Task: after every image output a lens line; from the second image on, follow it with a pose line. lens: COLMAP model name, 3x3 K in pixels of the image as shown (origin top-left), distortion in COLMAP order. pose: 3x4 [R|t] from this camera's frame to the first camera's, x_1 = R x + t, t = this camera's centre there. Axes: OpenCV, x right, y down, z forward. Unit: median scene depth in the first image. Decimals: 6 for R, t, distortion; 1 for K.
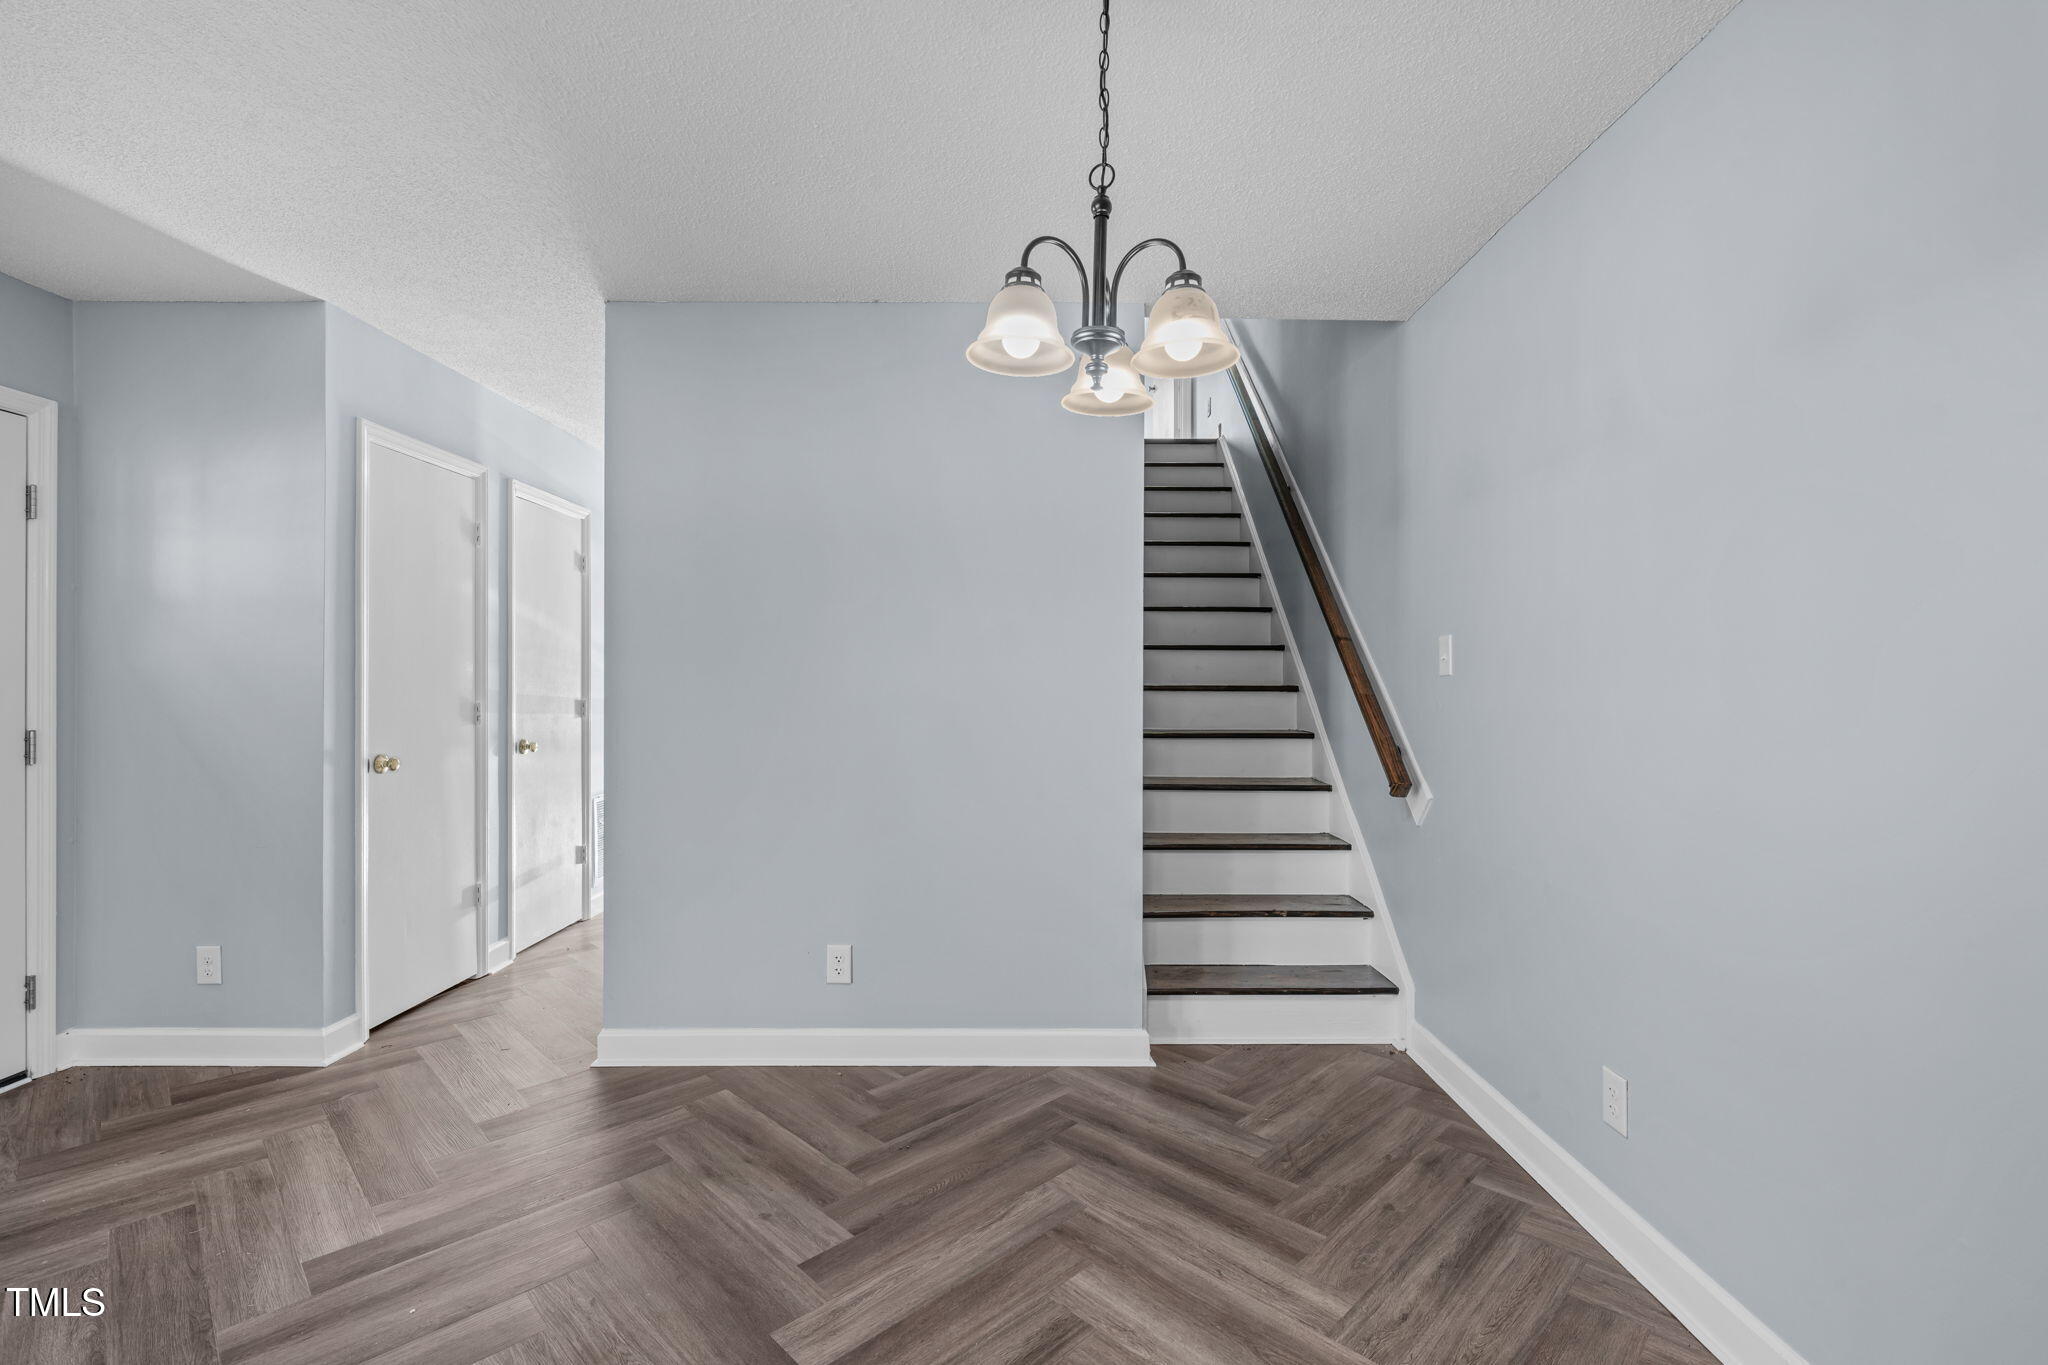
lens RADIAL K [[933.9, 0, 1024.0], [0, 933.9, 682.5], [0, 0, 1]] dist [0.000947, 0.000651]
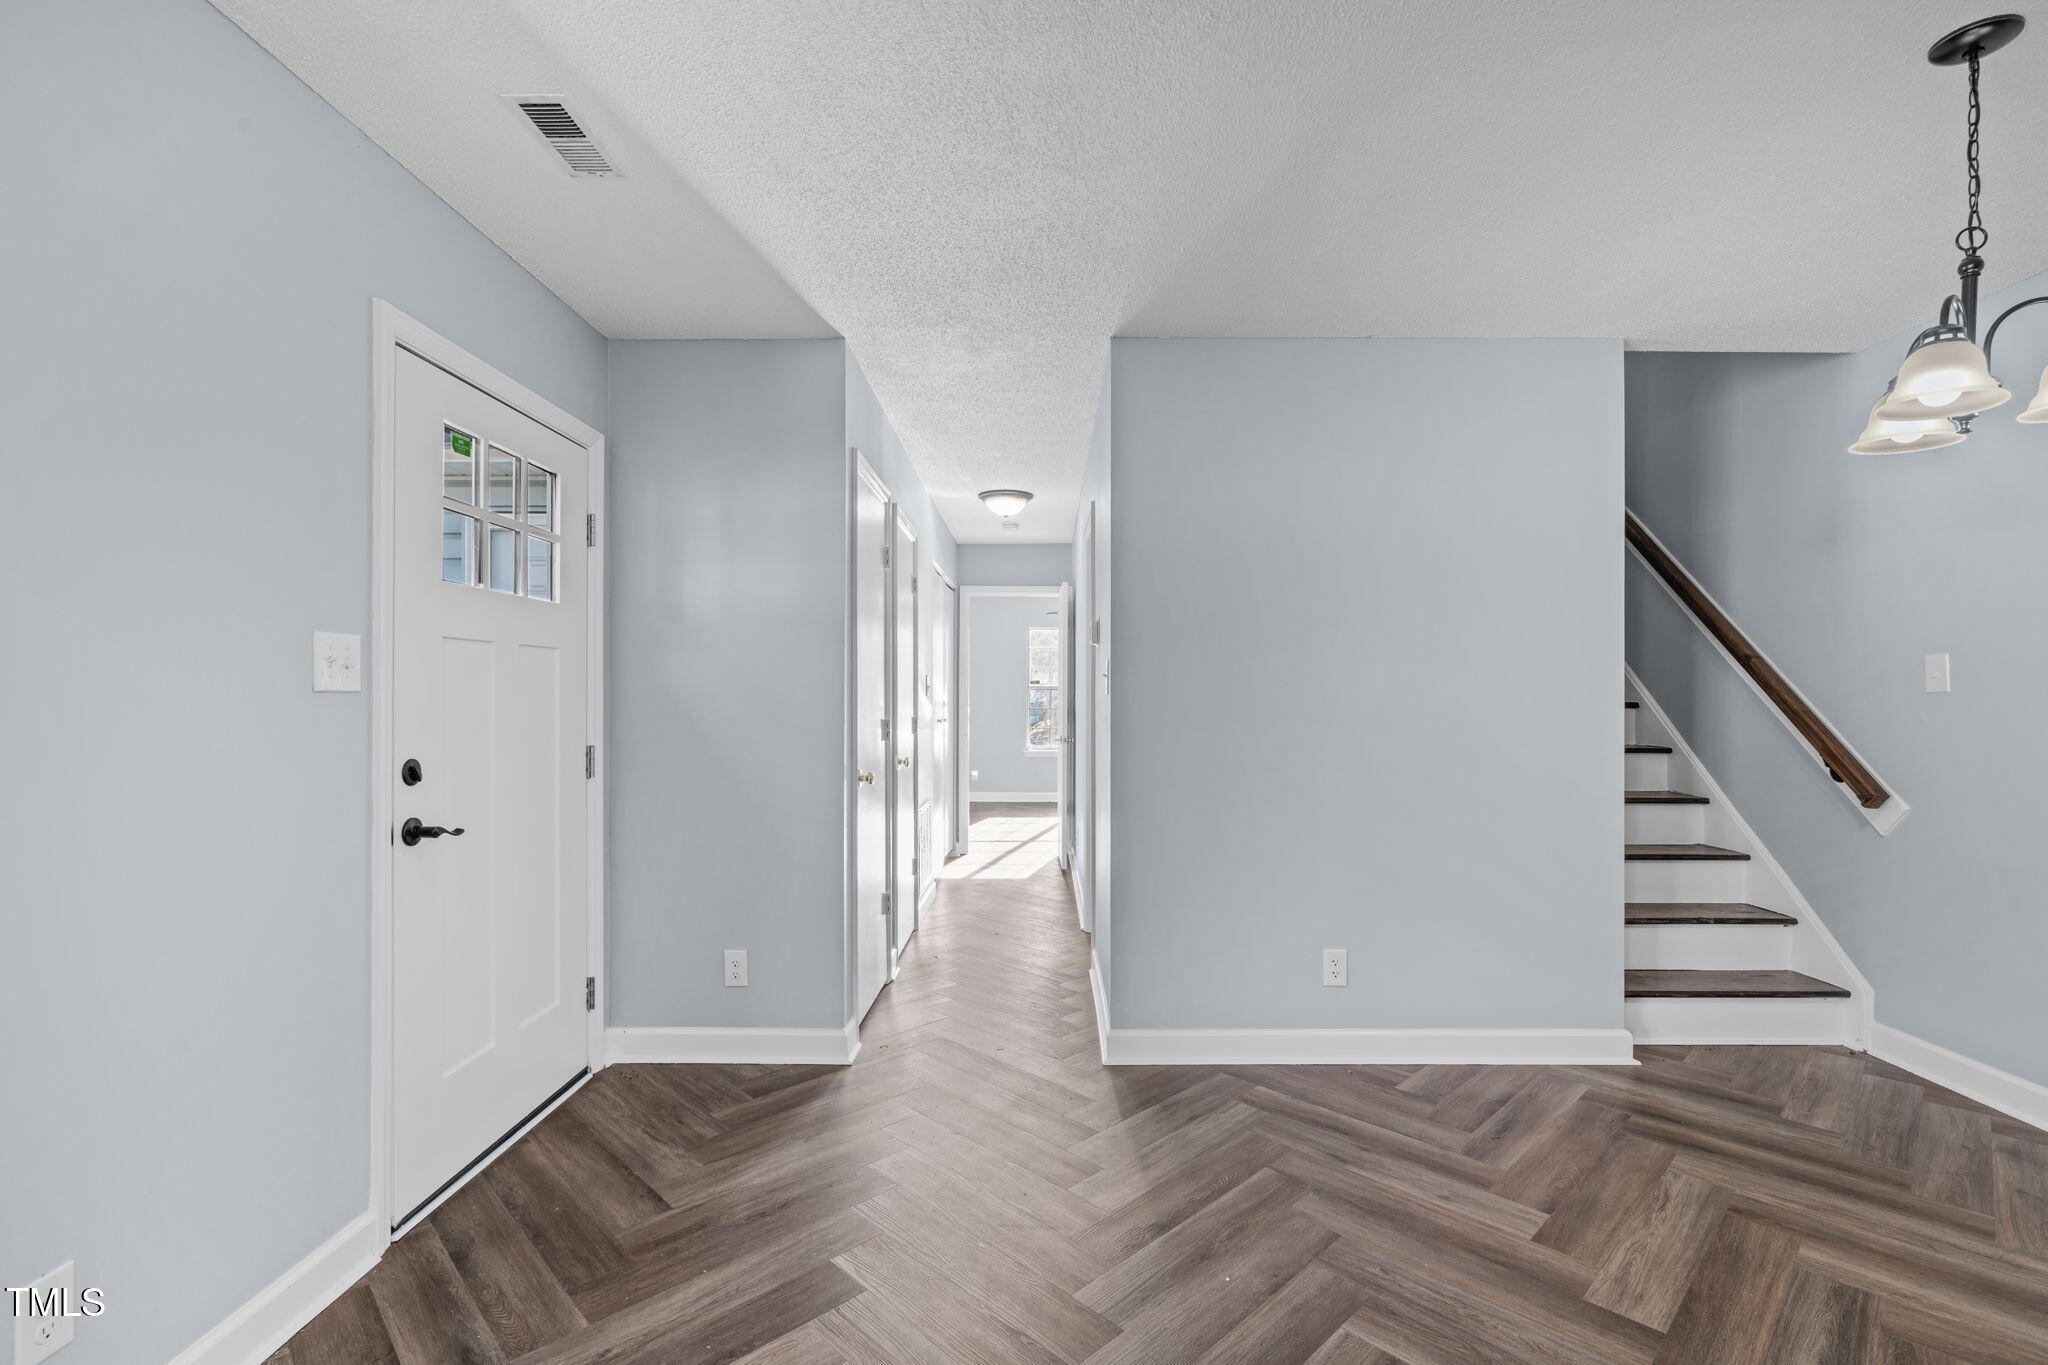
lens RADIAL K [[933.1, 0, 1030.4], [0, 933.1, 702.4], [0, 0, 1]] dist [-0.000629, 0.000774]
pose [[0.999996, 0.000155, -0.002990, -0.539330], [-0.000138, 0.999983, 0.005777, -0.003947], [0.002991, -0.005777, 0.999979, -0.051937]]
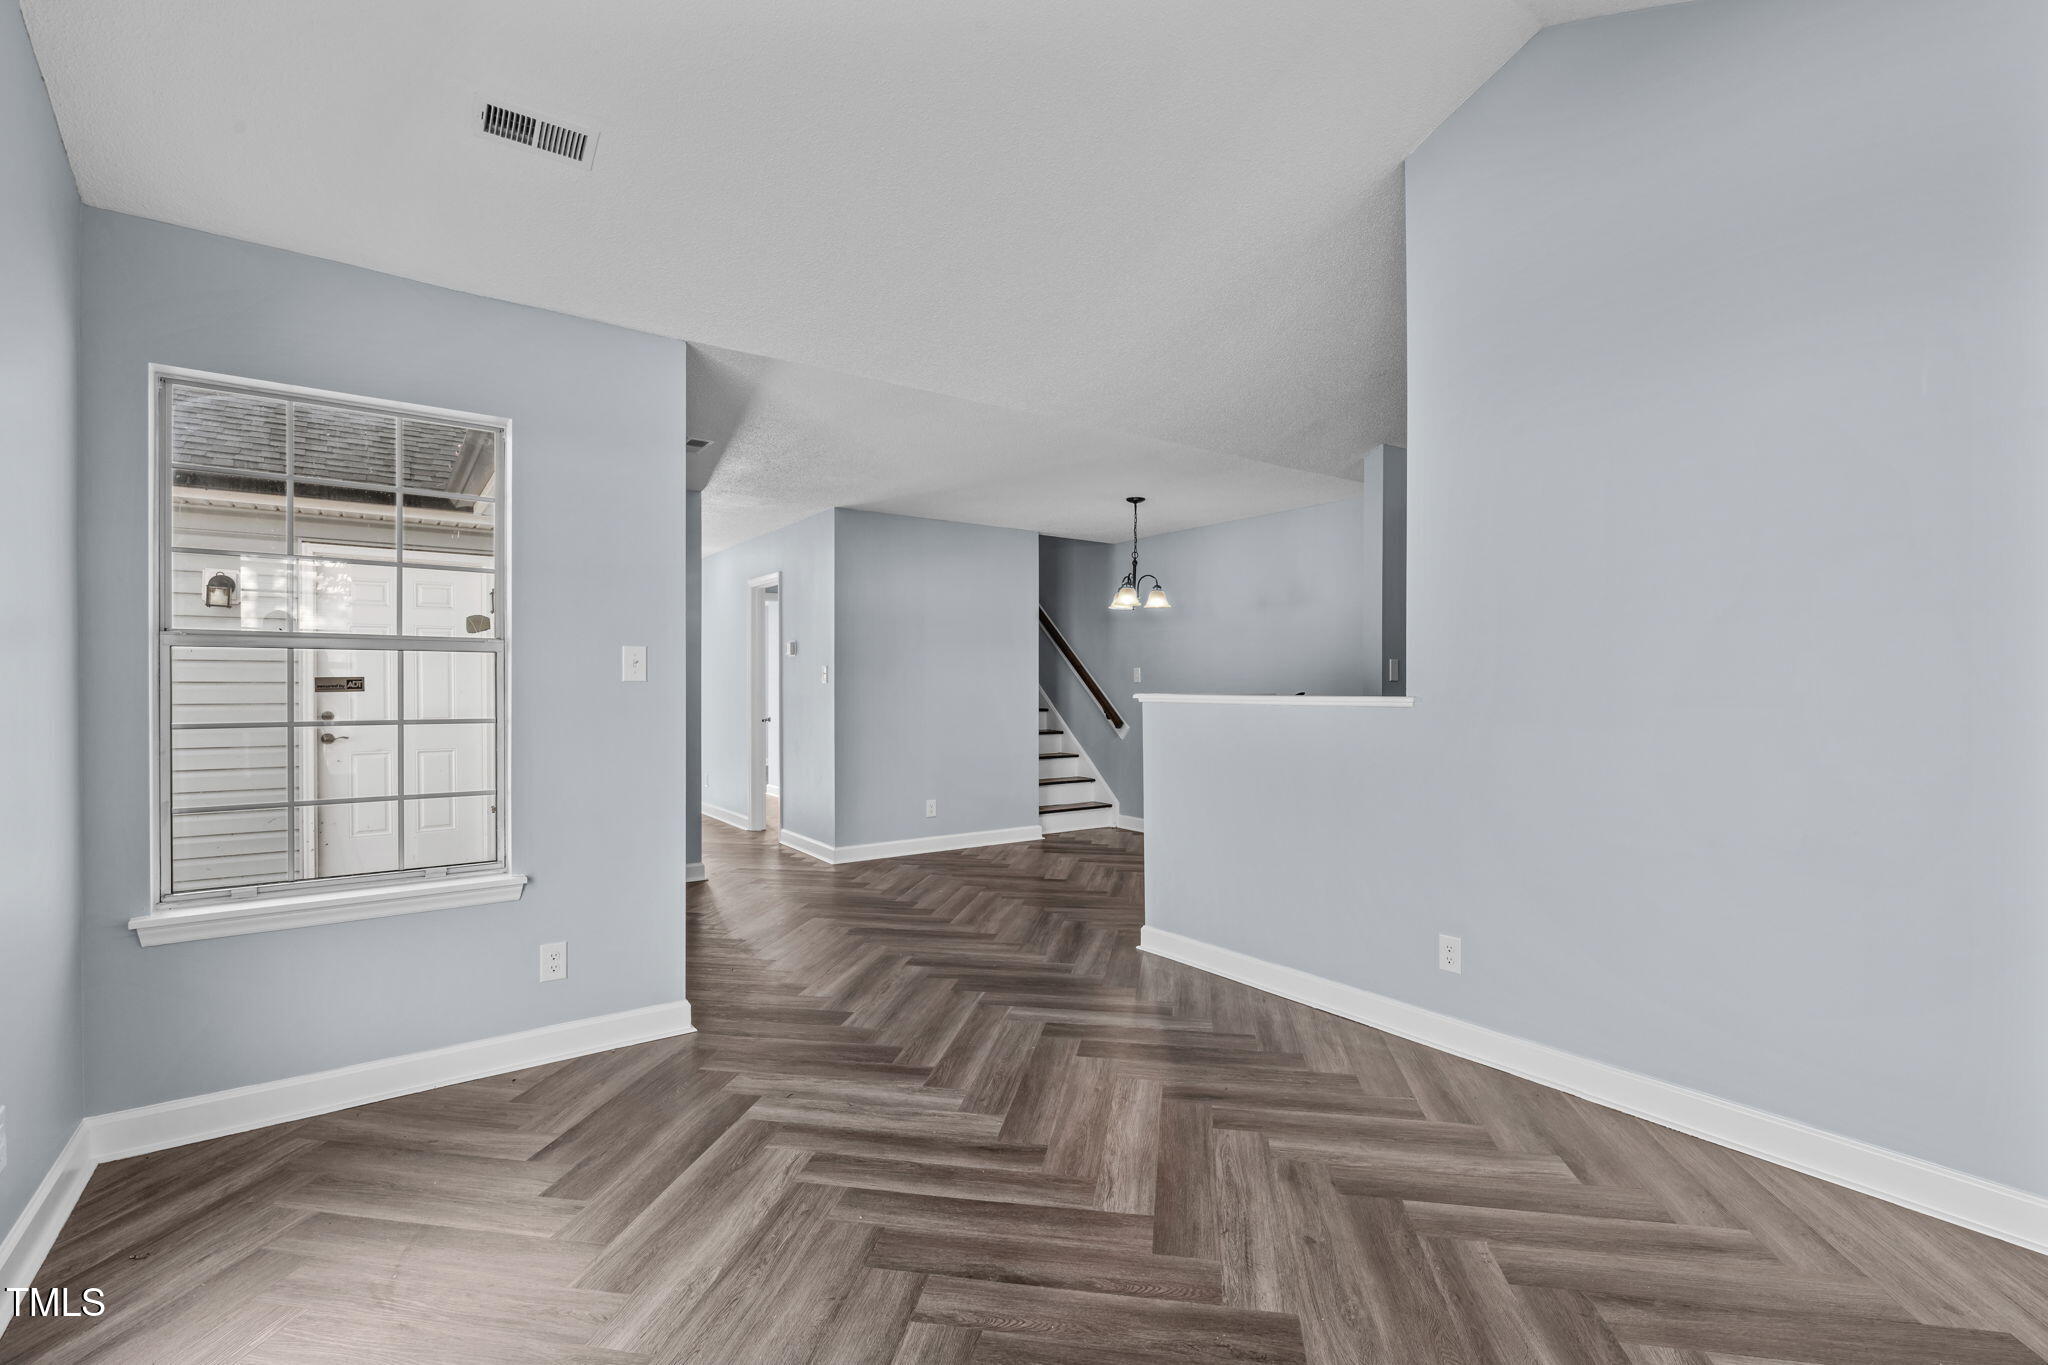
lens RADIAL K [[933.1, 0, 1030.4], [0, 933.1, 702.4], [0, 0, 1]] dist [-0.000629, 0.000774]
pose [[0.814104, -0.010116, 0.580630, -1.336922], [-0.000409, 0.999838, 0.017992, -0.000853], [-0.580718, -0.014885, 0.813969, -1.009502]]
